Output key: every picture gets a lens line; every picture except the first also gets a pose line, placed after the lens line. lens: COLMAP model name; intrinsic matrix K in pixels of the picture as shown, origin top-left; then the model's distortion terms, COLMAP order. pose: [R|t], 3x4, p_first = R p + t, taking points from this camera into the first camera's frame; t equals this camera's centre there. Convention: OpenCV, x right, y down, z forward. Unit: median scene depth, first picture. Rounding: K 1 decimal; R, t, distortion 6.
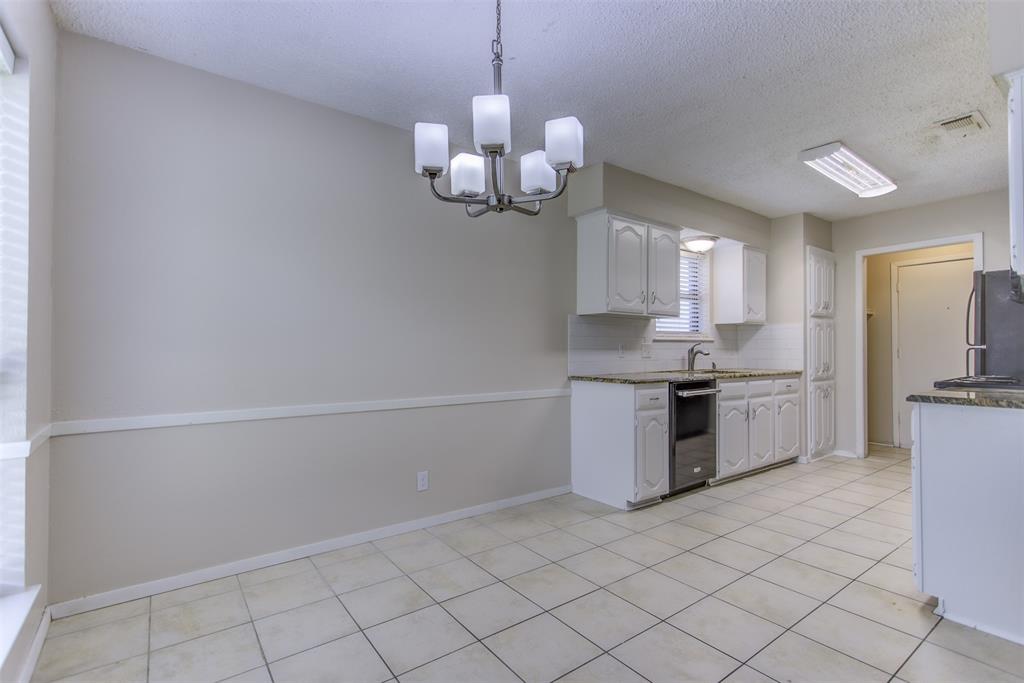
lens RADIAL K [[479.8, 0, 515.1], [0, 479.8, 344.9], [0, 0, 1]] dist [0.001272, 0.000089]
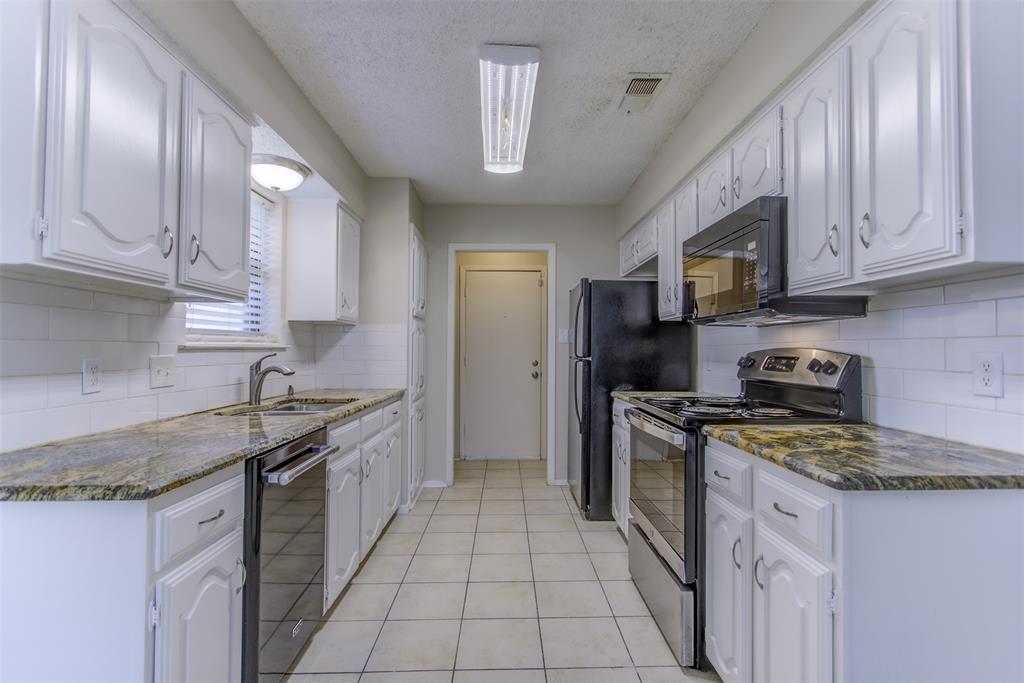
lens RADIAL K [[479.8, 0, 516.1], [0, 479.8, 341.8], [0, 0, 1]] dist [0.001272, 0.000089]
pose [[0.575286, 0.016154, 0.817792, 0.092050], [-0.010810, 0.999868, -0.012146, -0.013168], [-0.817881, -0.001853, 0.575385, 0.448846]]
